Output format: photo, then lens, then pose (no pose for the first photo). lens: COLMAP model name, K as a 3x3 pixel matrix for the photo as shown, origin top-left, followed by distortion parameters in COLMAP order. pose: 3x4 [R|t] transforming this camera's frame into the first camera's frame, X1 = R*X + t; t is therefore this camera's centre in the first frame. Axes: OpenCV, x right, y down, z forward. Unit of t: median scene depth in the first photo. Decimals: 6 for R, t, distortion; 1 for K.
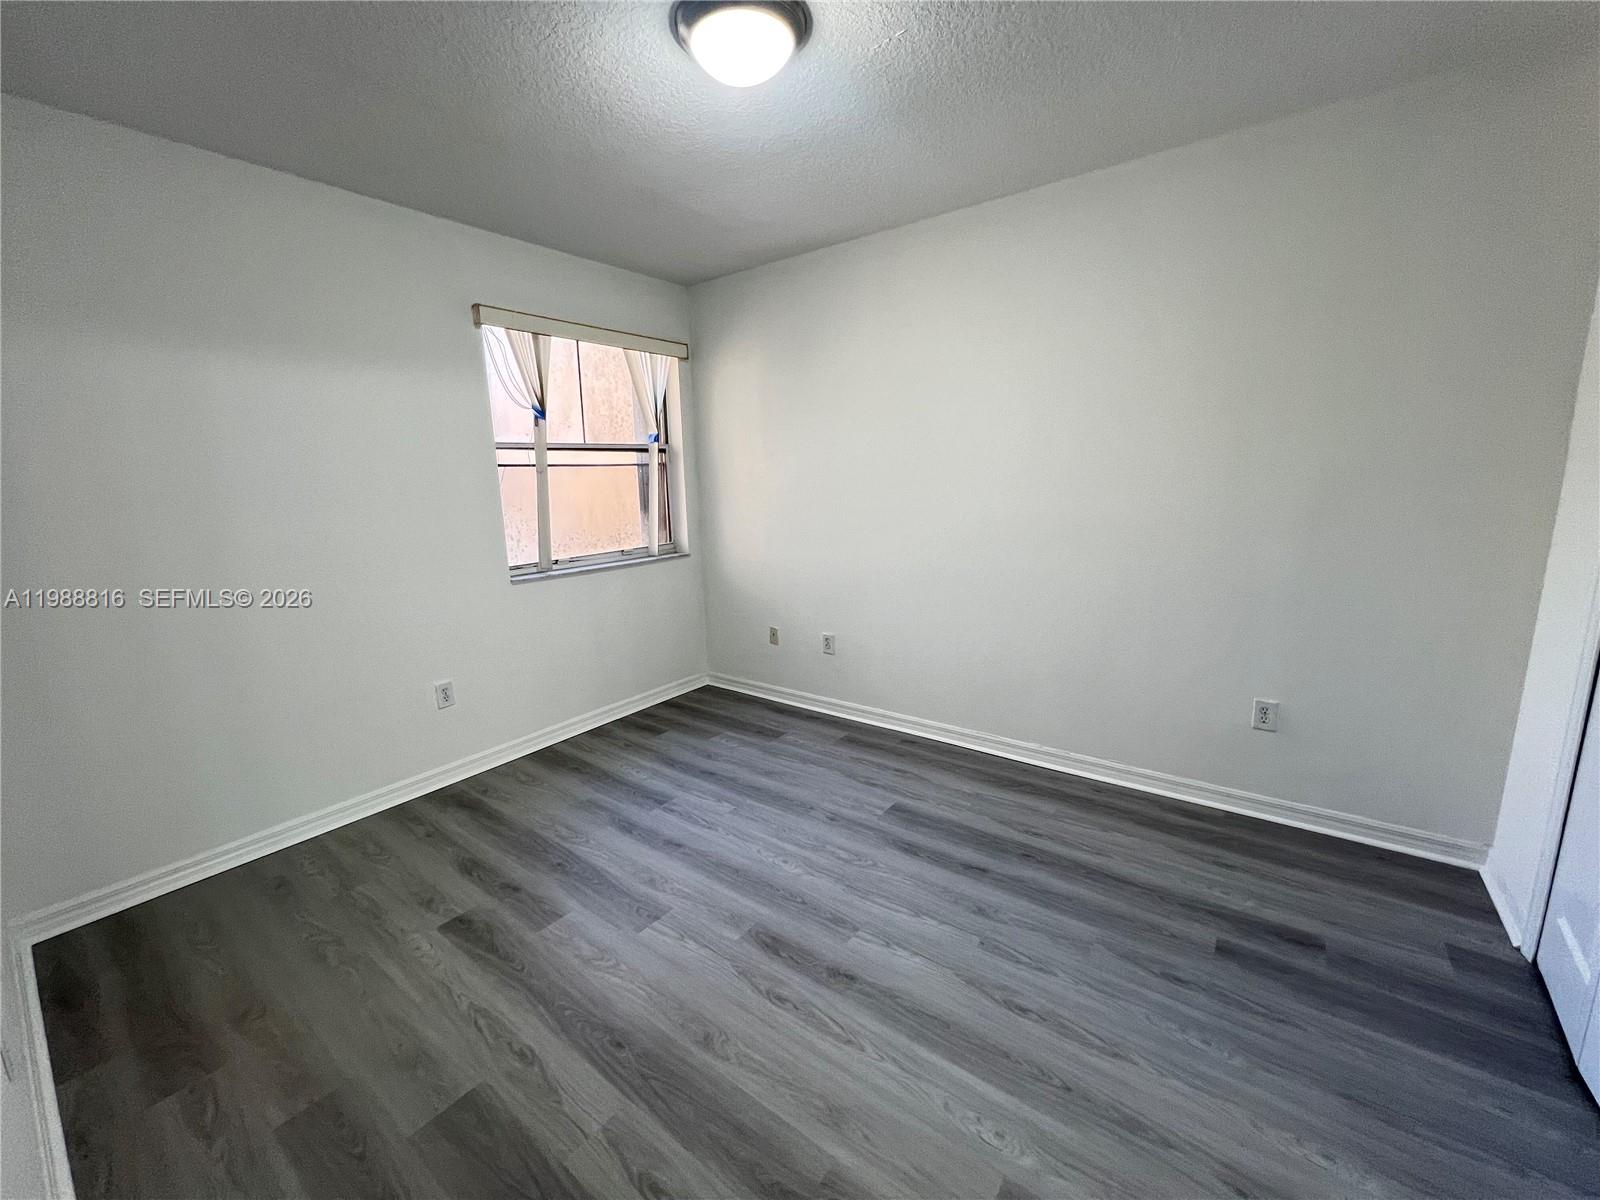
lens RADIAL K [[635.6, 0, 806.2], [0, 635.6, 604.6], [0, 0, 1]] dist [-0.000250, -0.000014]
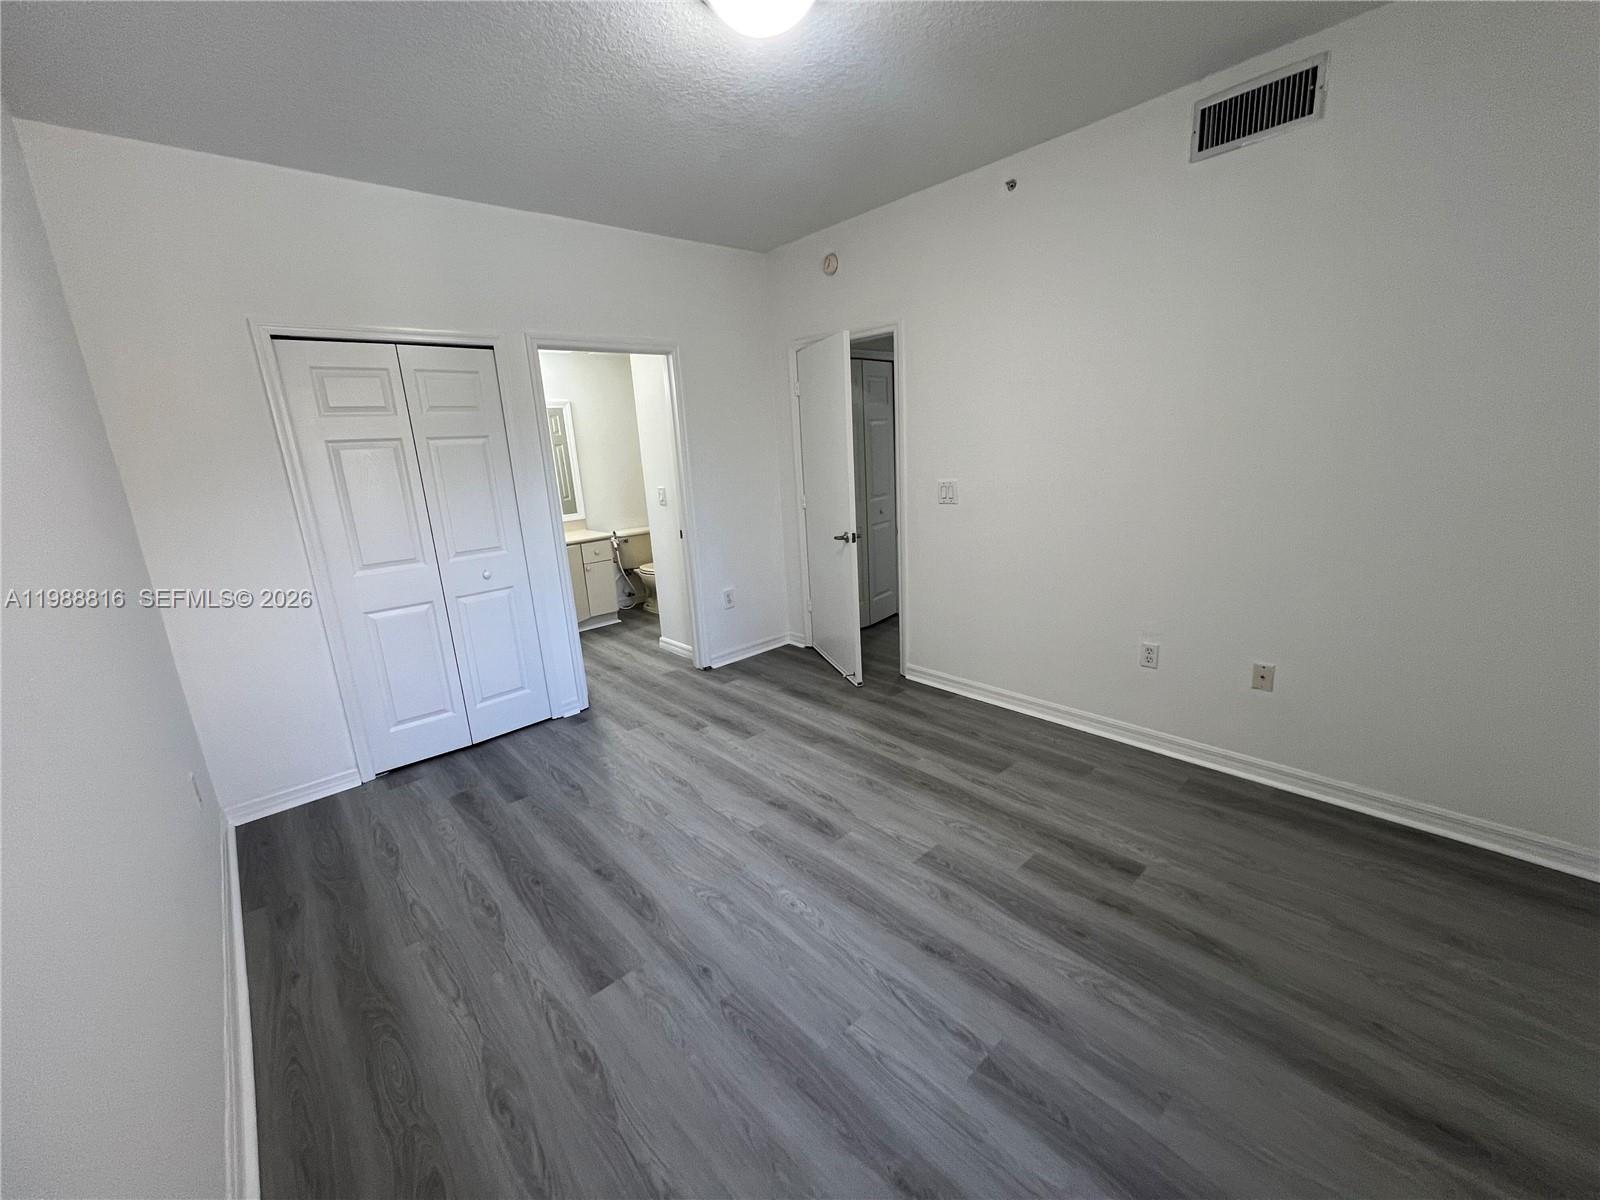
lens RADIAL K [[635.6, 0, 806.2], [0, 635.6, 604.6], [0, 0, 1]] dist [-0.000250, -0.000014]
pose [[-0.978095, 0.035004, 0.205194, -0.264554], [0.121624, 0.896094, 0.426875, -0.348132], [-0.168931, 0.442481, -0.880723, 1.734099]]
